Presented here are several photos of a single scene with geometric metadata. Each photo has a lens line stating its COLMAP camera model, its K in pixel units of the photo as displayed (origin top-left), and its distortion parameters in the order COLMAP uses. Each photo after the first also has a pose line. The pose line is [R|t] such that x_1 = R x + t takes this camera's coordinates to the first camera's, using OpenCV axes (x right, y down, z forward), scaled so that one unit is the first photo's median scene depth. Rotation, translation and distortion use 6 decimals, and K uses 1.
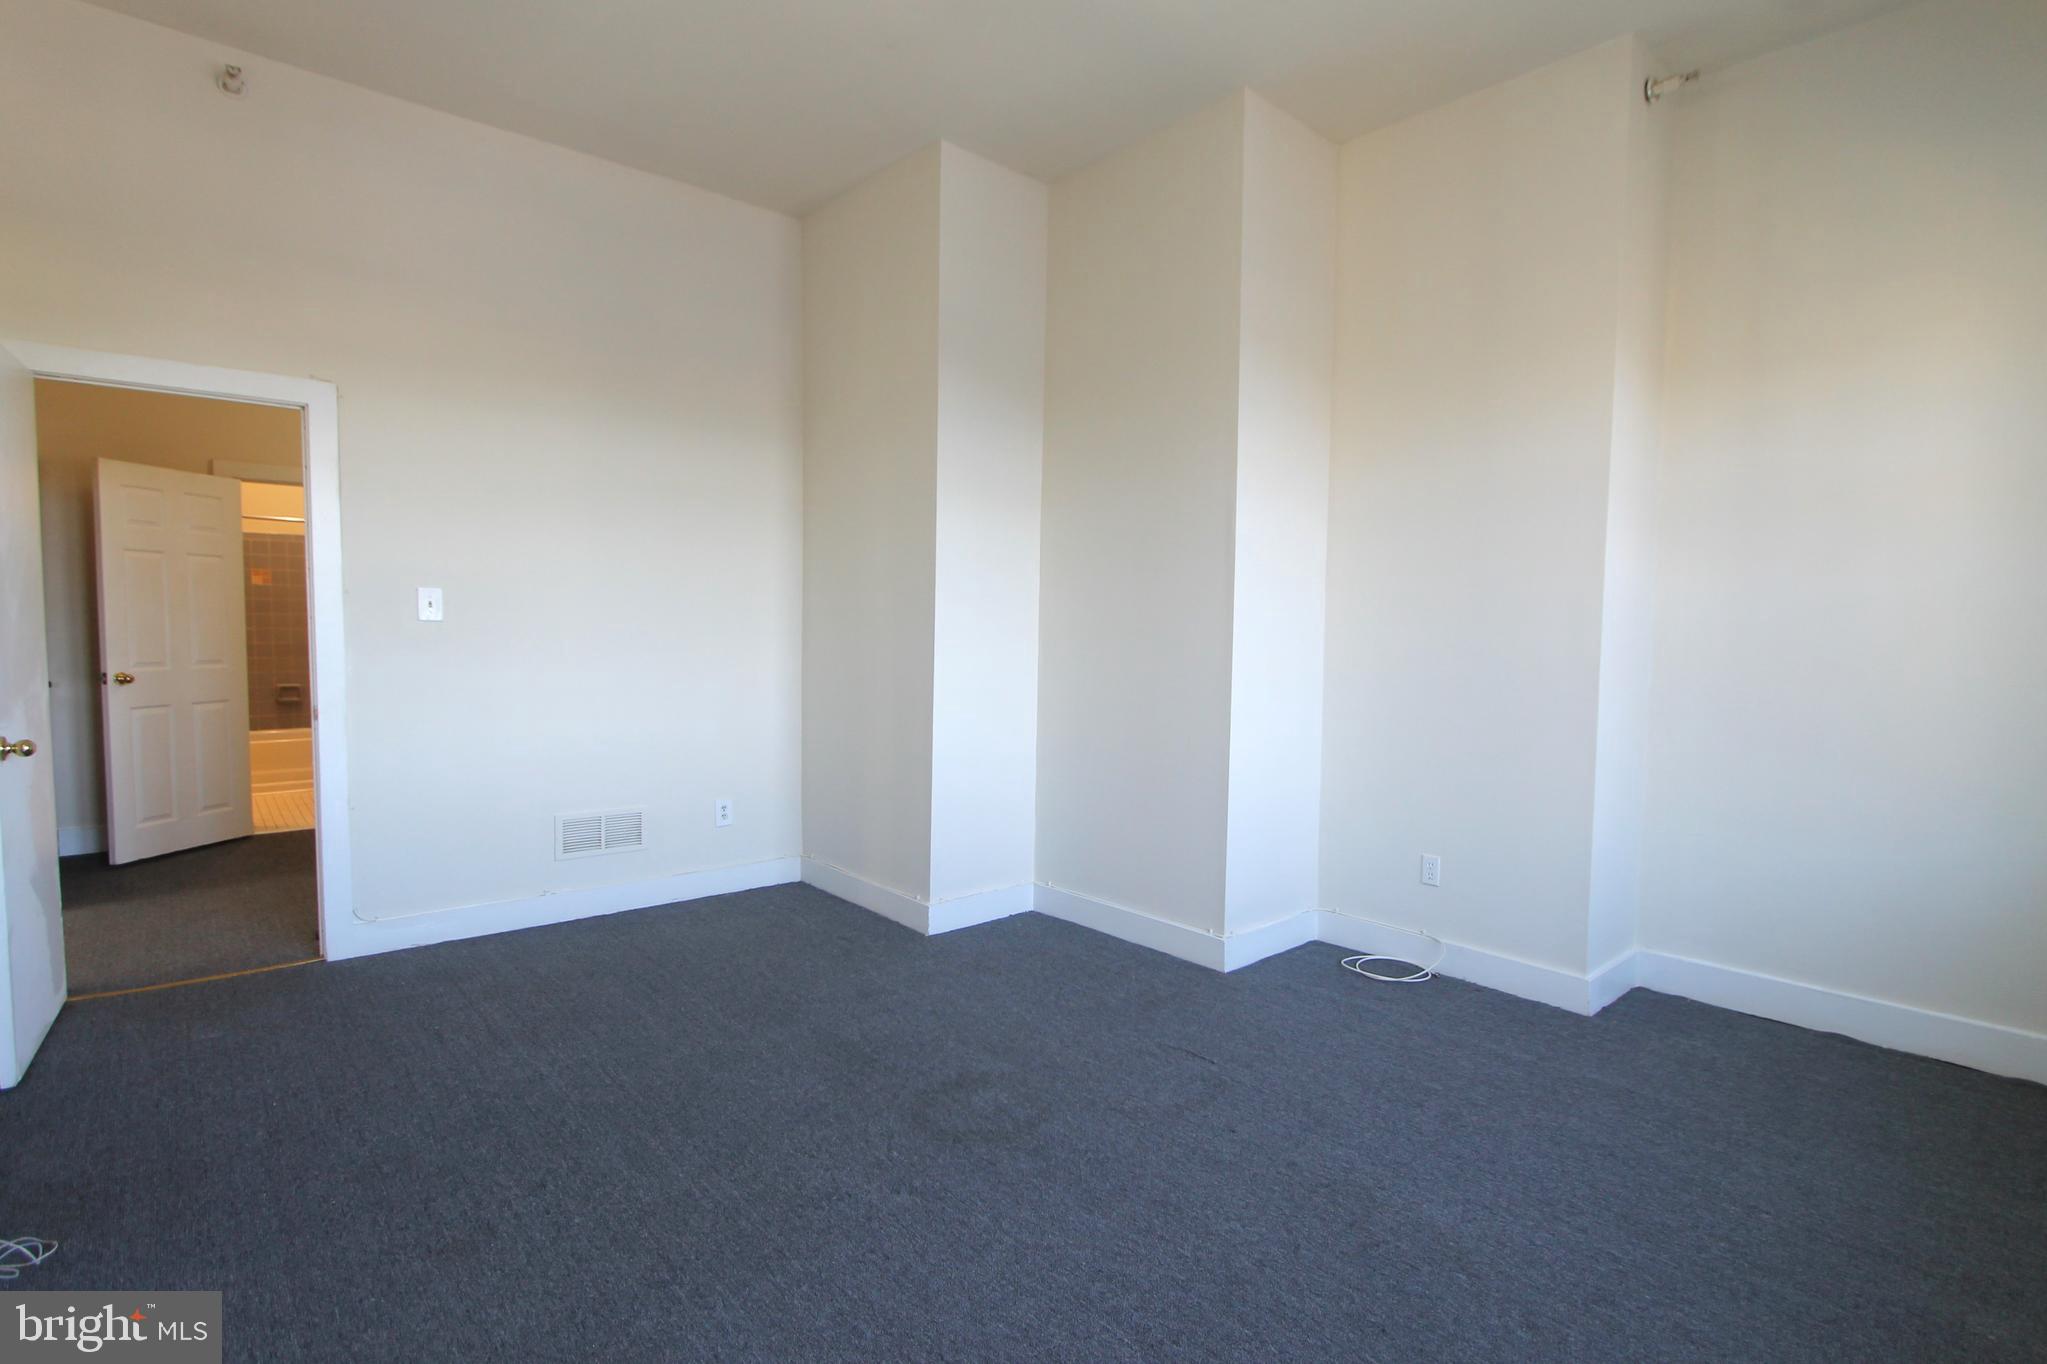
lens RADIAL K [[971.8, 0, 1015.8], [0, 971.8, 692.0], [0, 0, 1]] dist [-0.018104, 0.000254]
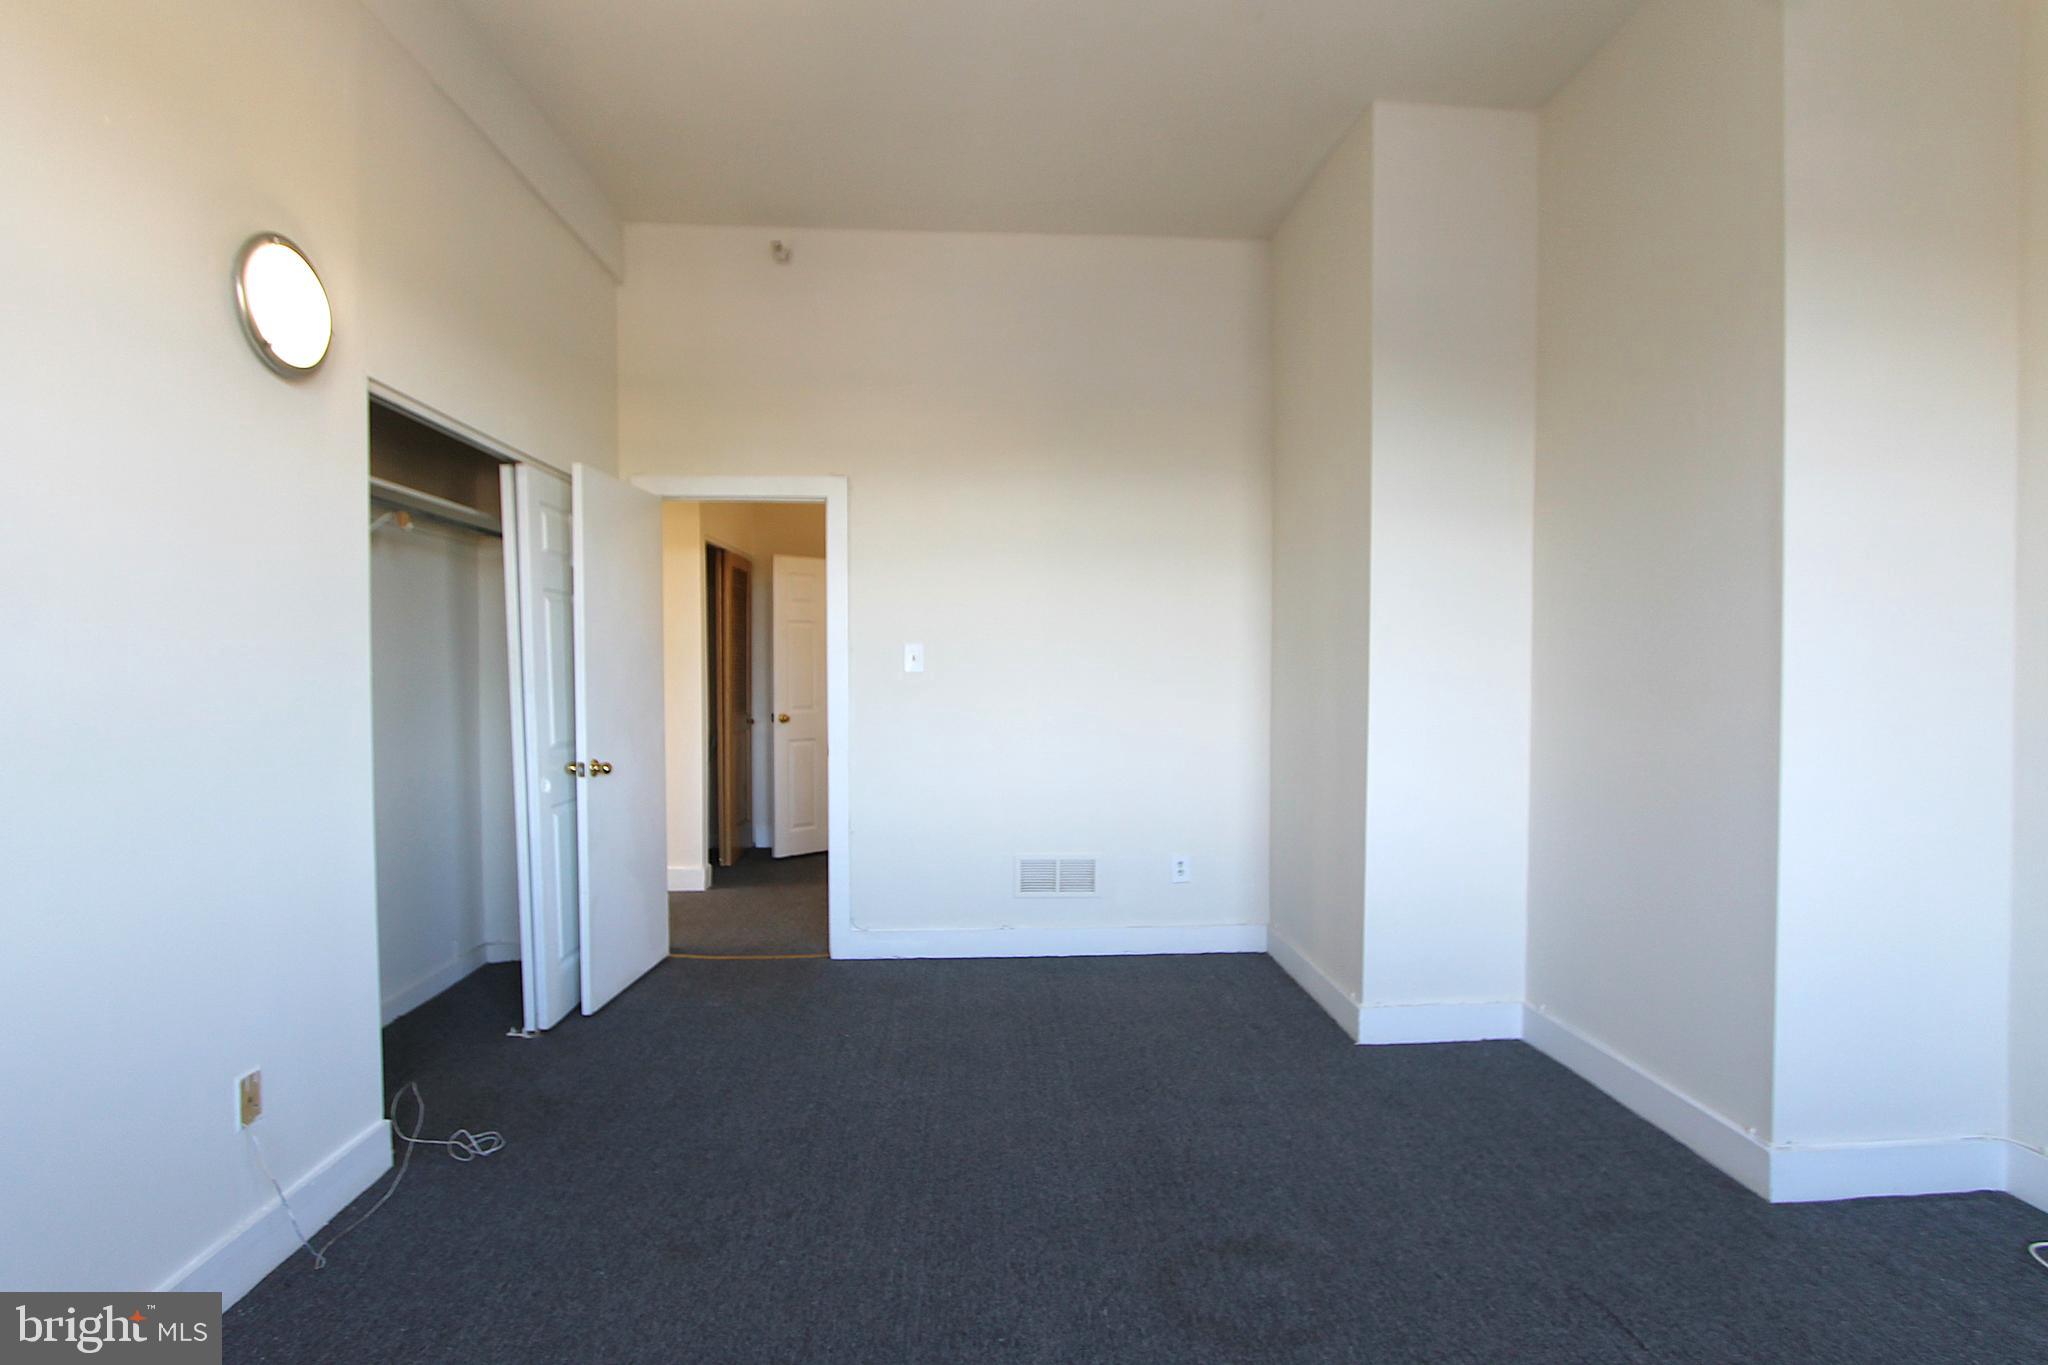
lens RADIAL K [[962.1, 0, 1023.0], [0, 962.1, 693.3], [0, 0, 1]] dist [-0.024502, 0.004800]
pose [[0.799180, 0.001230, -0.601091, 0.181533], [-0.030786, 0.998769, -0.038887, -0.009258], [0.600304, 0.049583, 0.798234, 0.167592]]
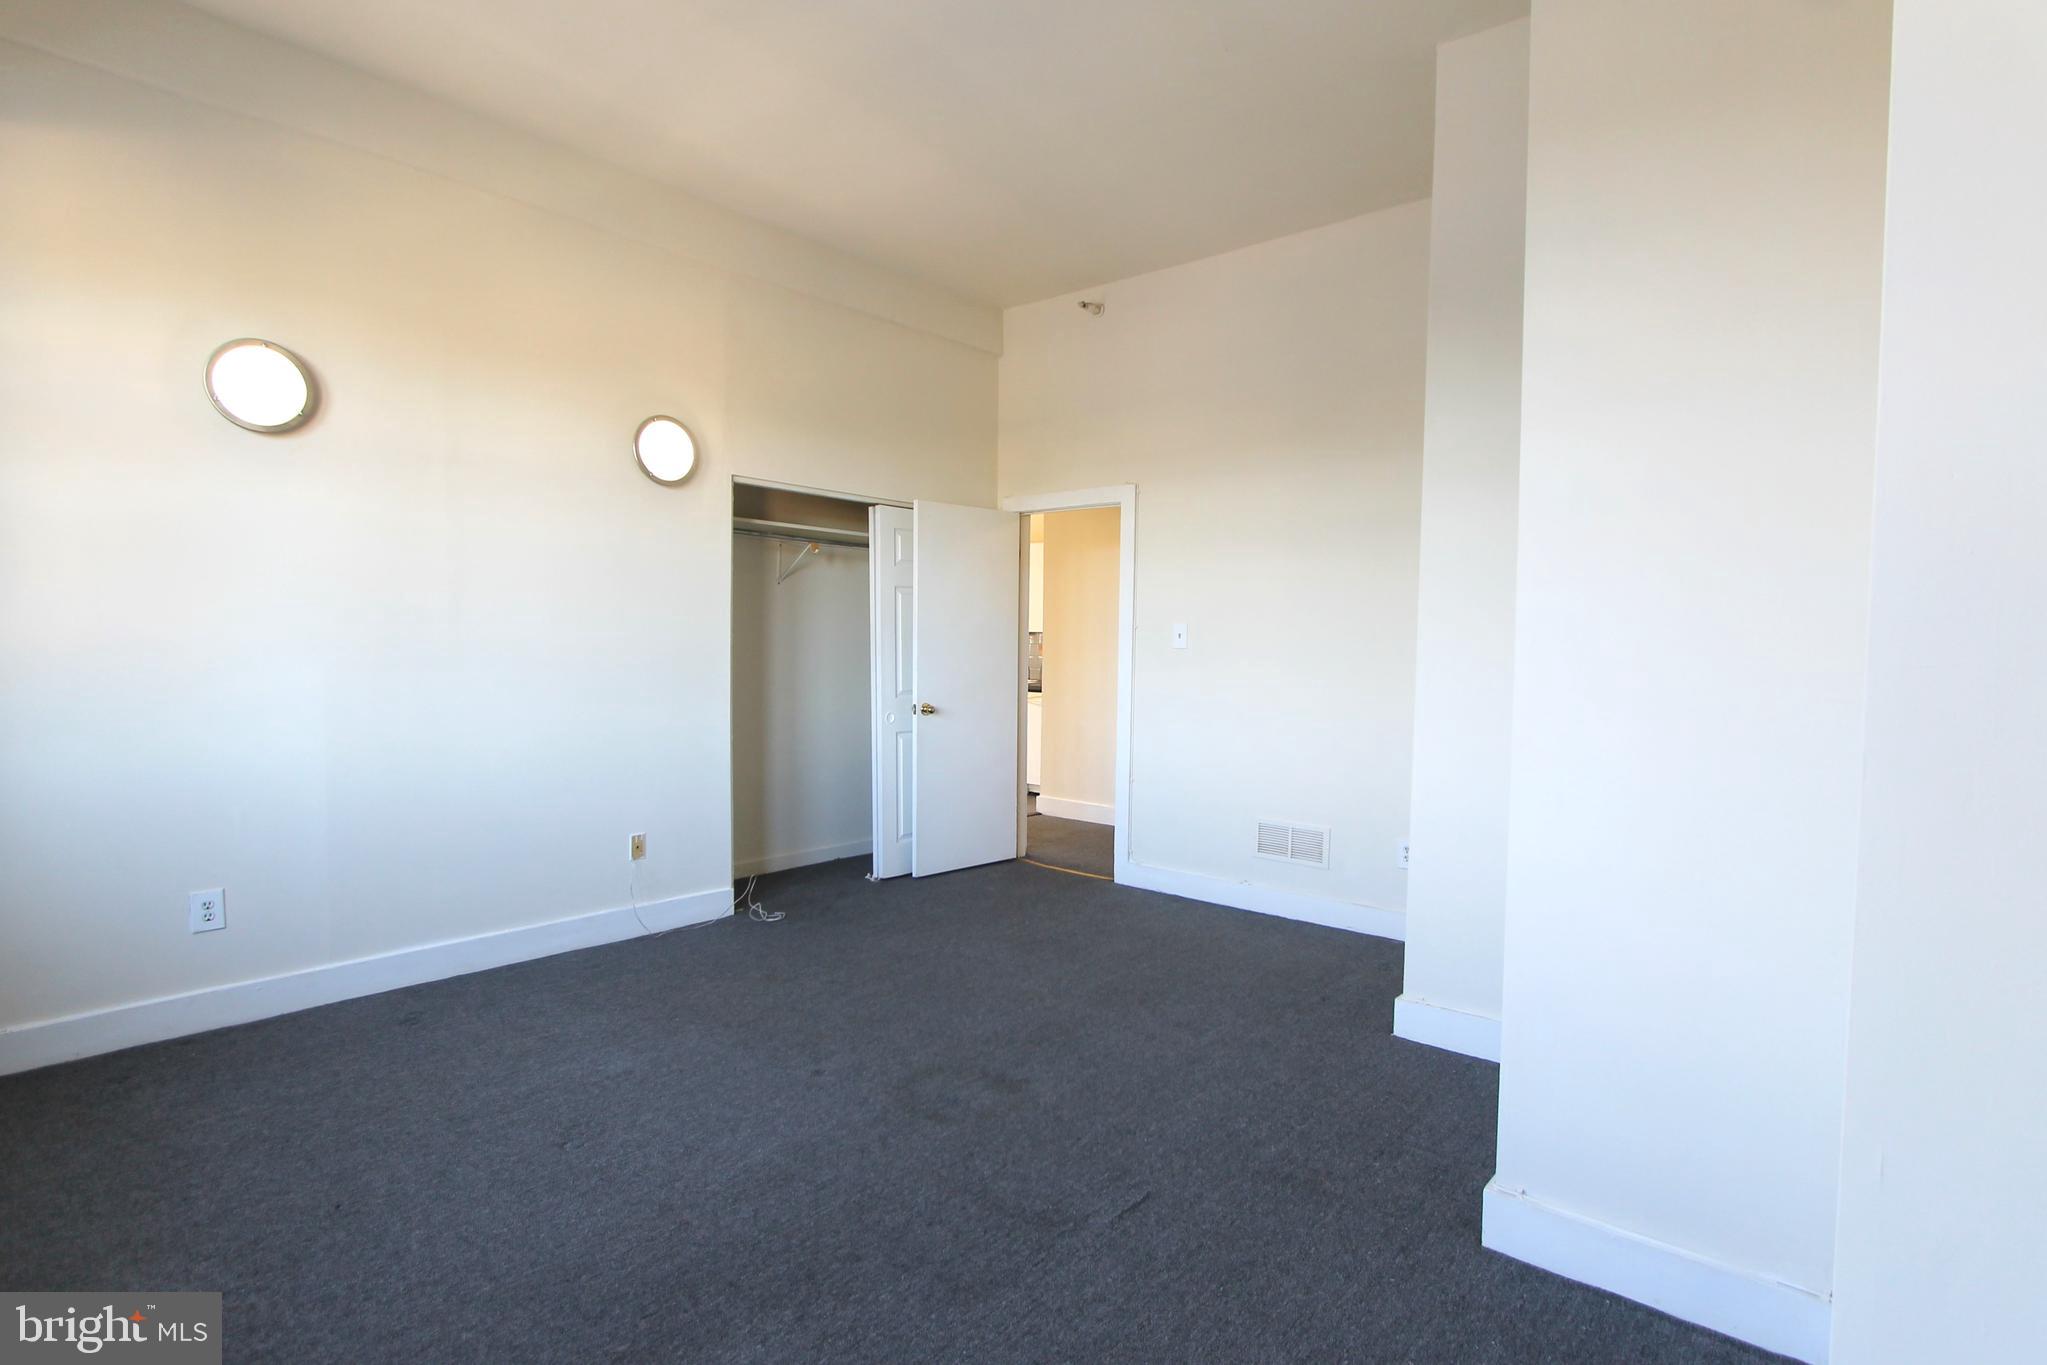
lens RADIAL K [[971.8, 0, 1015.8], [0, 971.8, 692.5], [0, 0, 1]] dist [-0.018104, 0.000254]
pose [[0.169655, 0.038007, -0.984770, 0.669107], [-0.082180, 0.996321, 0.024295, -0.027736], [0.982071, 0.076806, 0.172154, 0.559453]]
